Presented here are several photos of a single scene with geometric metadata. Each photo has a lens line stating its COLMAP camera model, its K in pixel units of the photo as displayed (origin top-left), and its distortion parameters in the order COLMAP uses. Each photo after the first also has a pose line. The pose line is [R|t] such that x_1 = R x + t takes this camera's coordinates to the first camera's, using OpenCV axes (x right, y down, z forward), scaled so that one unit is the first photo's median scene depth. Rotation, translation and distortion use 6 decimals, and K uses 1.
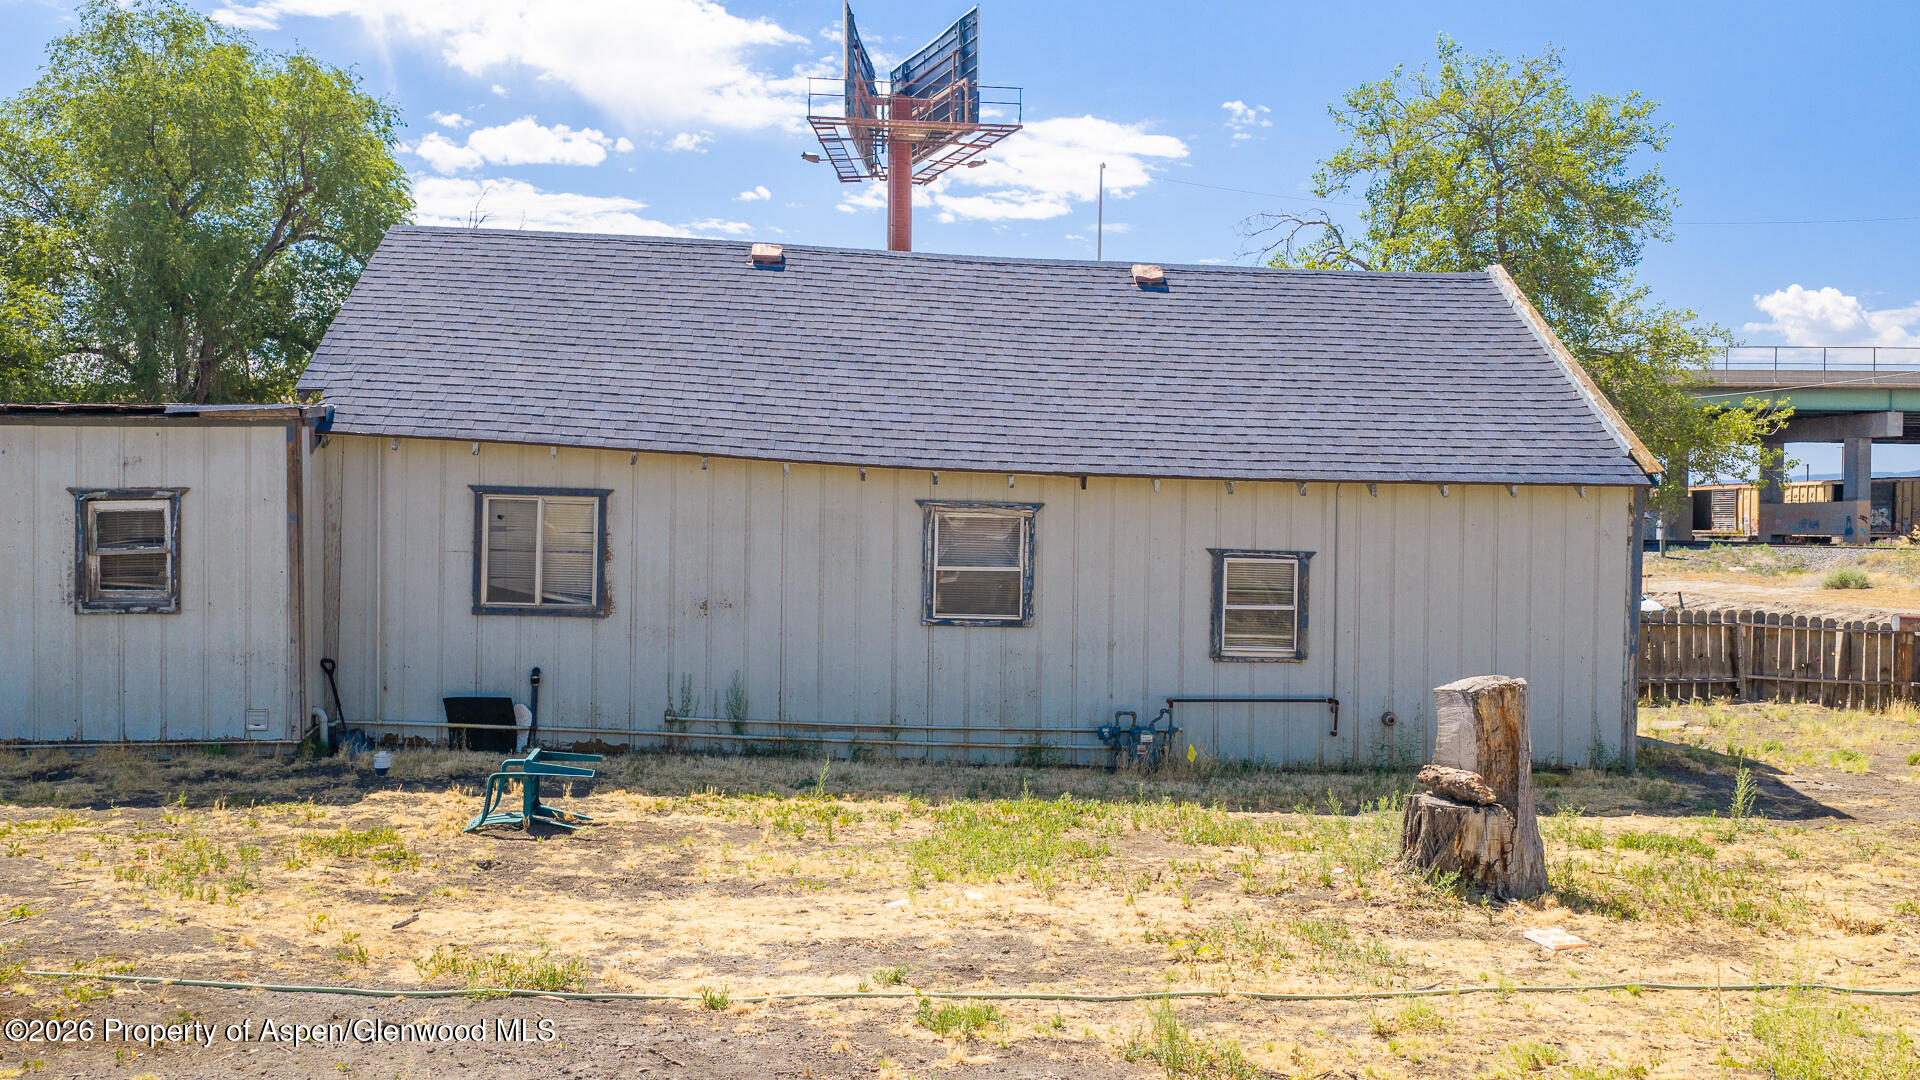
lens RADIAL K [[1597.0, 0, 964.1], [0, 1597.0, 535.3], [0, 0, 1]] dist [0.026812, -0.059475]
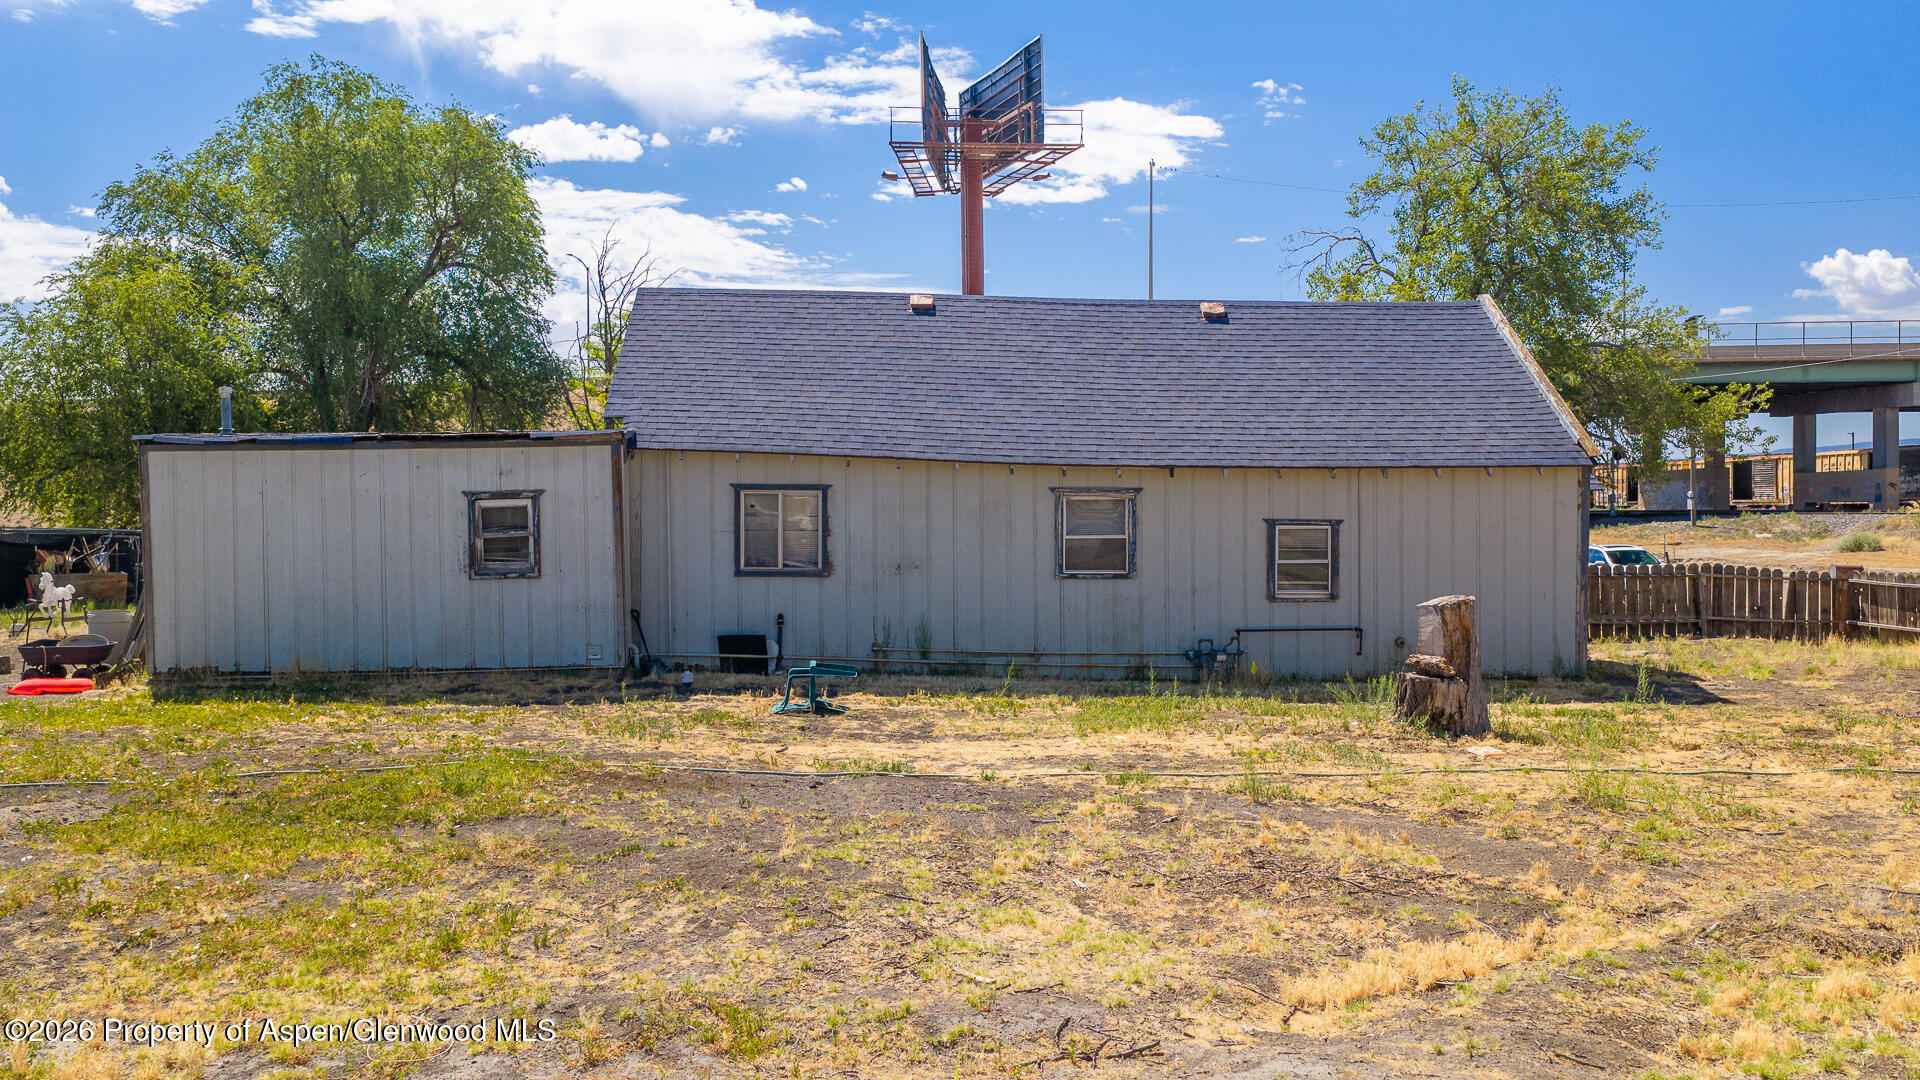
lens RADIAL K [[1597.0, 0, 964.1], [0, 1597.0, 535.3], [0, 0, 1]] dist [0.026812, -0.059475]
pose [[0.999332, -0.019563, -0.030867, -0.061166], [0.019842, 0.999765, 0.008757, 0.005327], [0.030688, -0.009364, 0.999485, -0.371692]]
